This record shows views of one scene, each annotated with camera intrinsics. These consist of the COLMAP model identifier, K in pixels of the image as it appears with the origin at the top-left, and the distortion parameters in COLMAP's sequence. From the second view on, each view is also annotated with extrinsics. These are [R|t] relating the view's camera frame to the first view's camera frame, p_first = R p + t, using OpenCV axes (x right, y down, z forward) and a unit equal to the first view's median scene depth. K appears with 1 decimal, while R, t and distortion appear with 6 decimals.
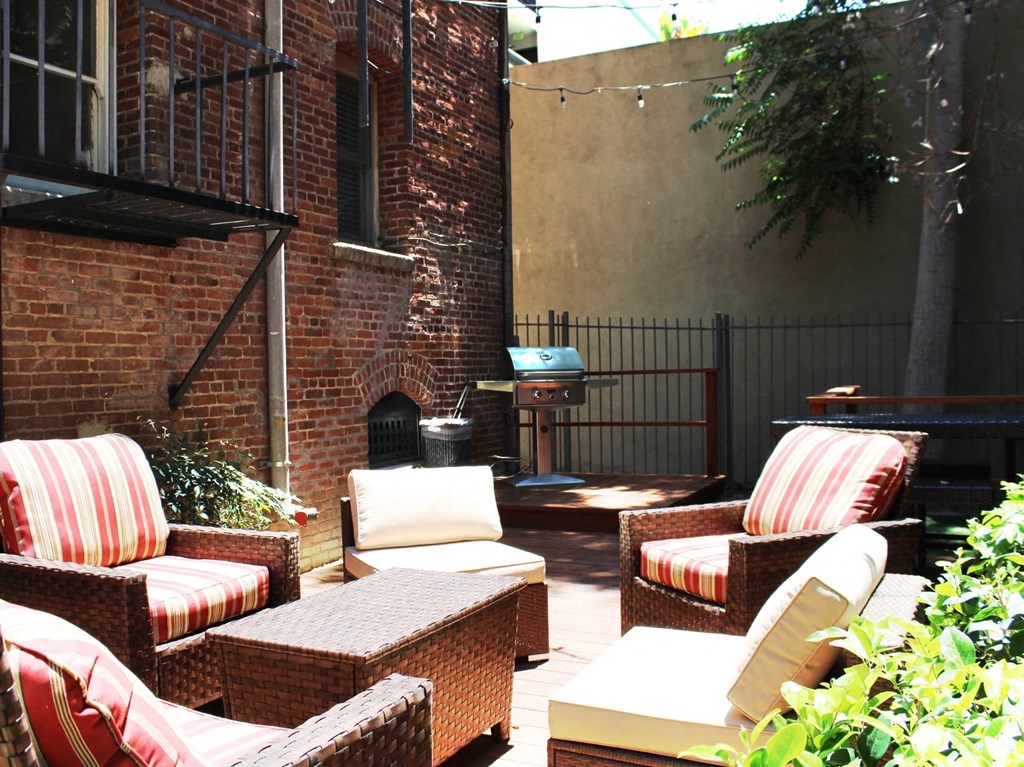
lens RADIAL K [[941.8, 0, 513.8], [0, 941.8, 379.7], [0, 0, 1]] dist [-0.016213, 0.000000]
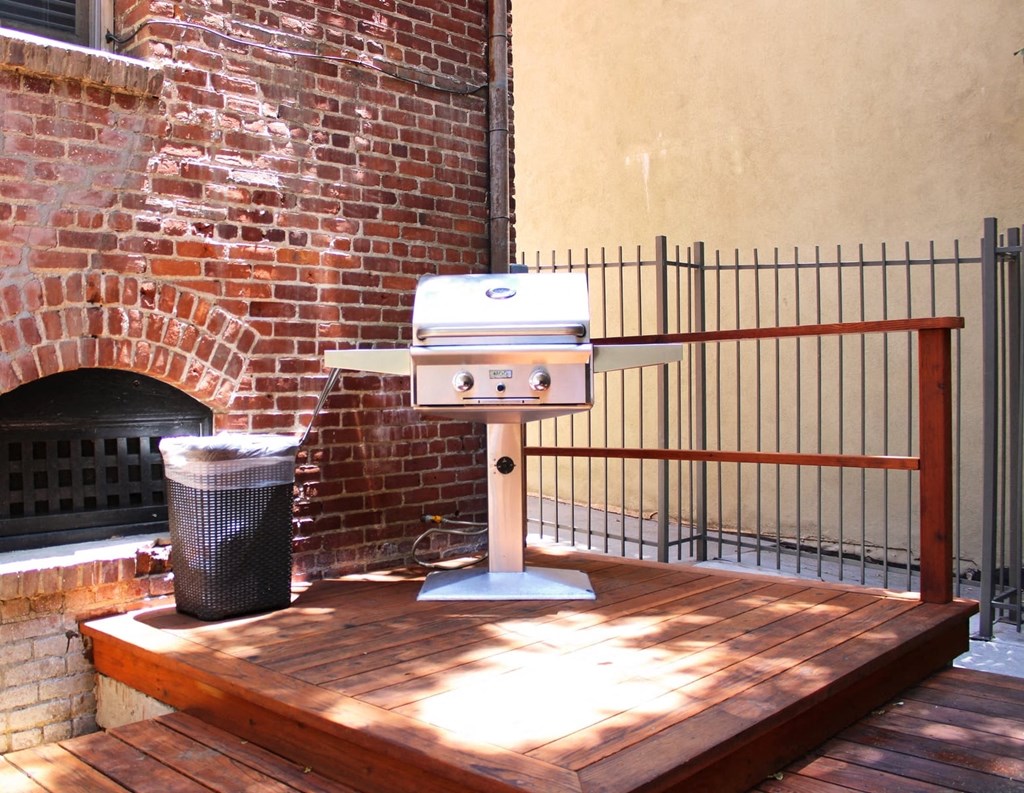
lens RADIAL K [[938.8, 0, 508.4], [0, 938.8, 402.6], [0, 0, 1]] dist [-0.069517, 0.000000]
pose [[0.946301, 0.011646, -0.323078, 0.179410], [-0.006198, 0.999821, 0.017886, 0.017621], [0.323228, -0.014923, 0.946203, 0.625616]]
